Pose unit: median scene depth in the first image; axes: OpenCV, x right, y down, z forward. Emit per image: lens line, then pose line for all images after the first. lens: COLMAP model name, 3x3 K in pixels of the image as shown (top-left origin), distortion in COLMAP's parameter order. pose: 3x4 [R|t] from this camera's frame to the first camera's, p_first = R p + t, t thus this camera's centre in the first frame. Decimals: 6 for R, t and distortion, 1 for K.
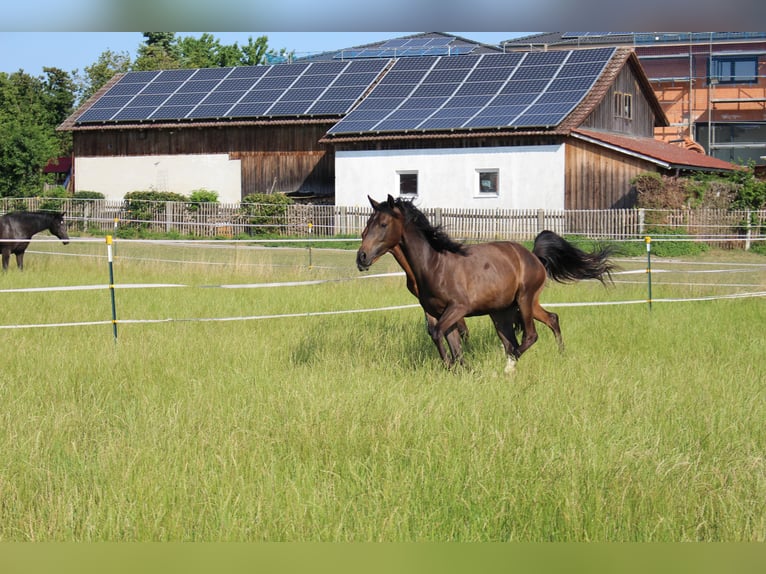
lens RADIAL K [[1826.0, 0, 379.9], [0, 1826.0, 283.8], [0, 0, 1]] dist [0.077708, 0.000000]
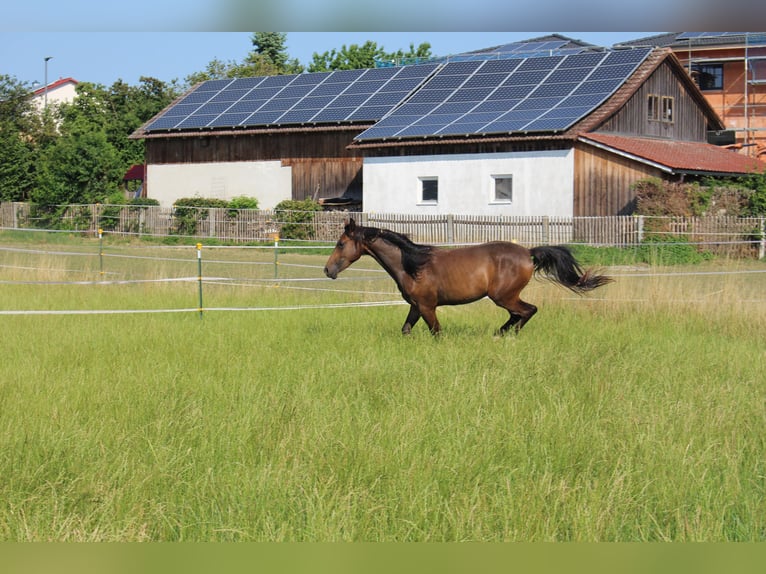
lens RADIAL K [[1826.0, 0, 376.6], [0, 1826.0, 283.7], [0, 0, 1]] dist [0.077708, 0.000000]
pose [[0.983142, 0.007726, -0.182679, 0.161000], [-0.008429, 0.999960, -0.003072, -0.000894], [0.182648, 0.004560, 0.983168, 0.024166]]
